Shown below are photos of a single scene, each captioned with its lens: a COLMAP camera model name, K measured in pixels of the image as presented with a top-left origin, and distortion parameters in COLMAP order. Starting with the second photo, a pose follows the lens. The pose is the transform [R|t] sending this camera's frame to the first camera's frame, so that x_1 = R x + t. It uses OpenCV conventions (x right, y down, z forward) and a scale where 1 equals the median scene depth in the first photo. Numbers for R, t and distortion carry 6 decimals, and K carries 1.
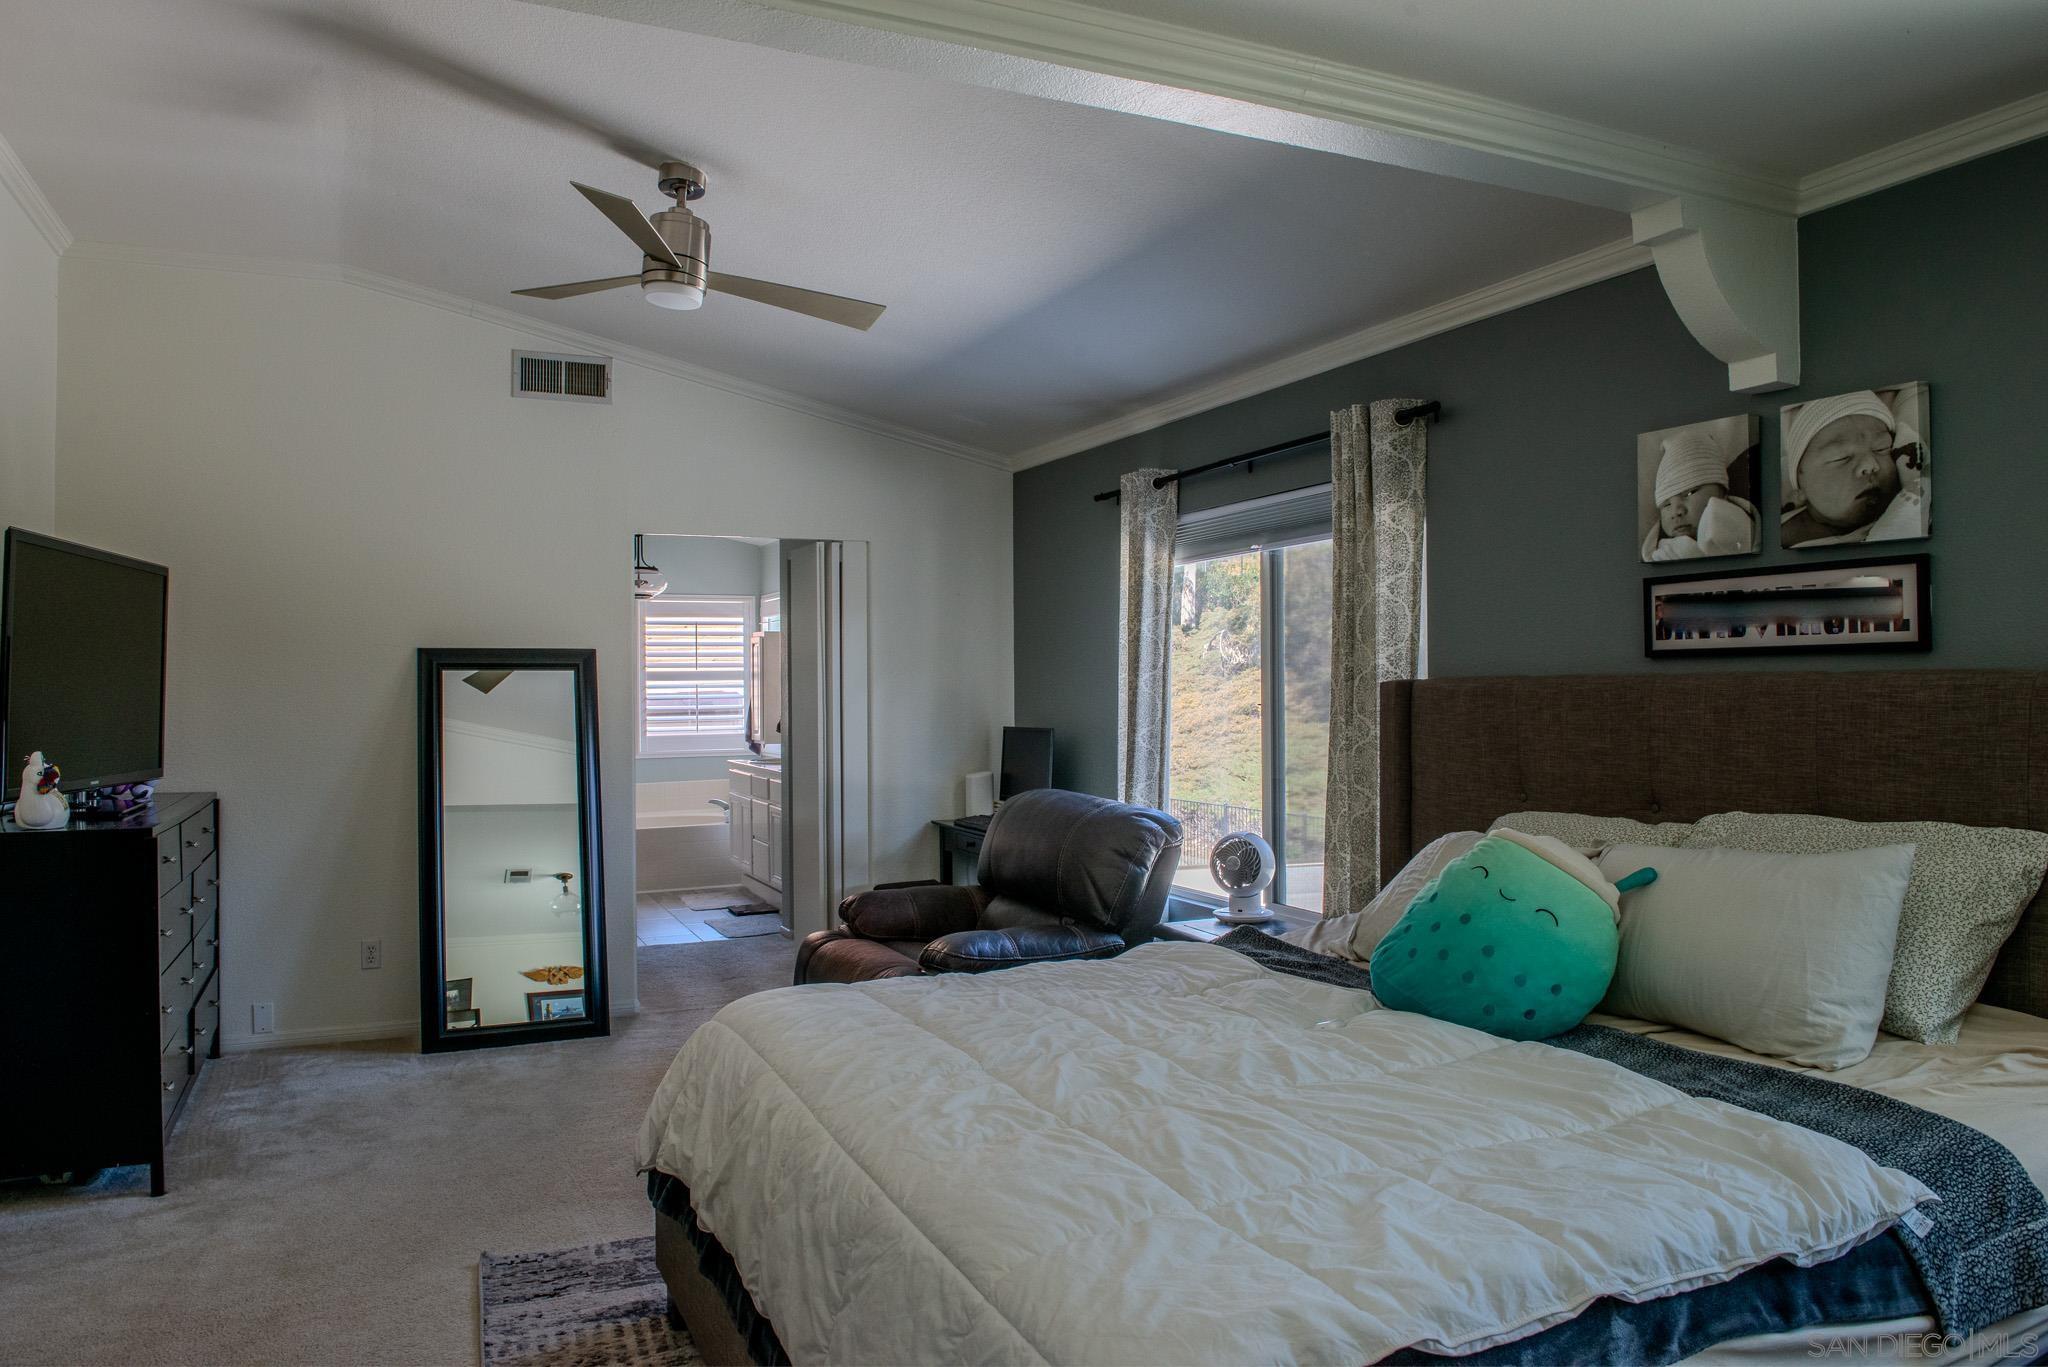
lens RADIAL K [[1403.3, 0, 1029.2], [0, 1403.3, 682.4], [0, 0, 1]] dist [-0.045888, -0.006860]
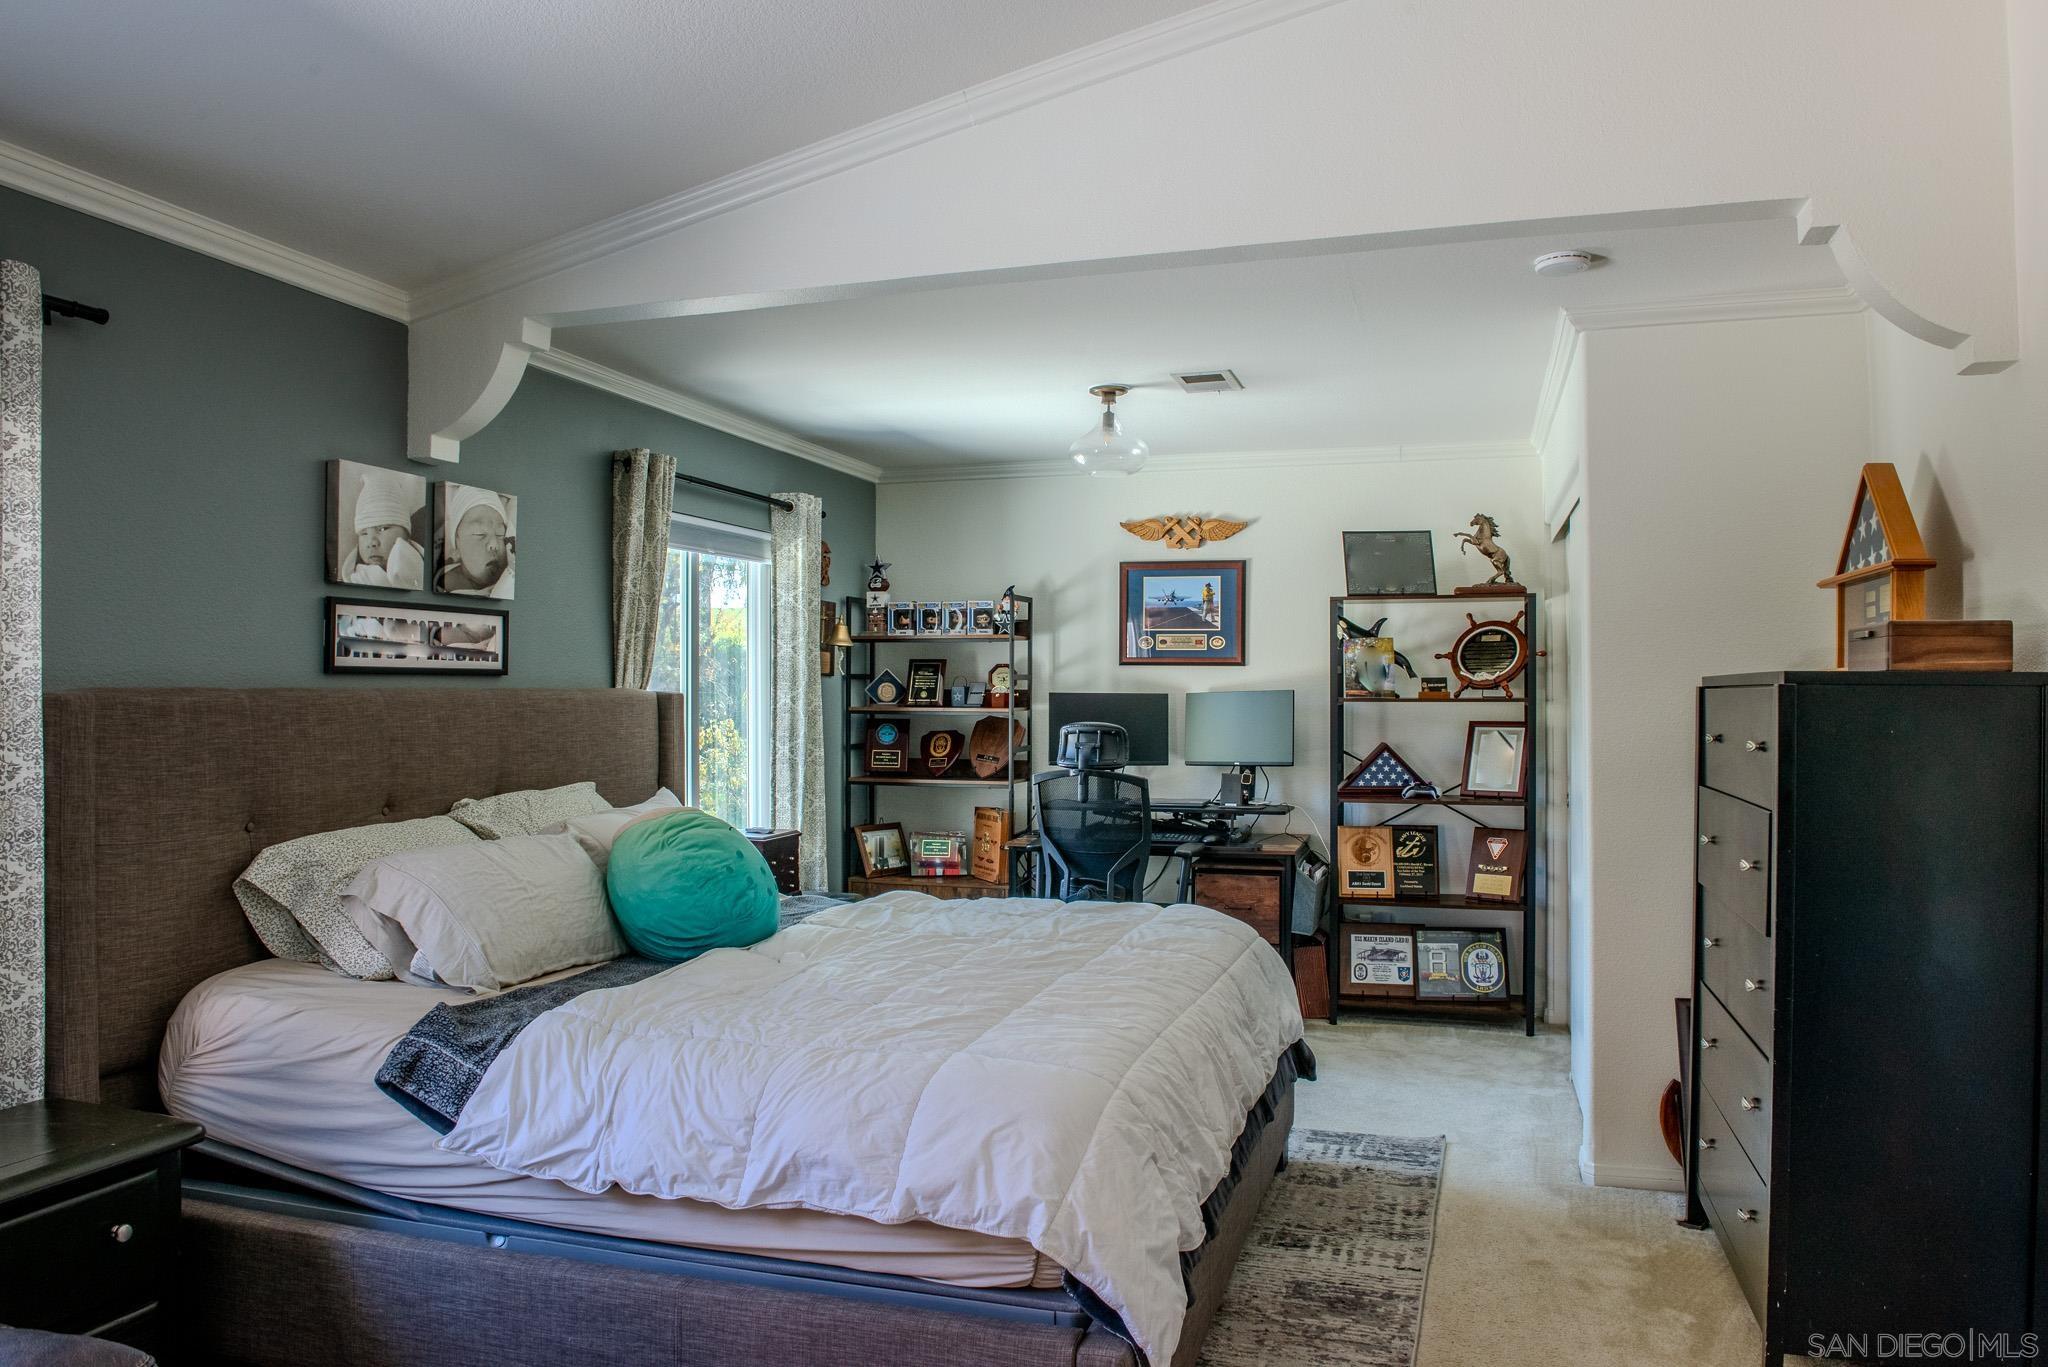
lens RADIAL K [[1403.3, 0, 1025.9], [0, 1403.3, 688.1], [0, 0, 1]] dist [-0.045888, -0.006860]
pose [[-0.739776, 0.009638, 0.672784, -0.692250], [0.005290, 0.999950, -0.008507, 0.005707], [-0.672832, -0.002734, -0.739790, 1.534424]]
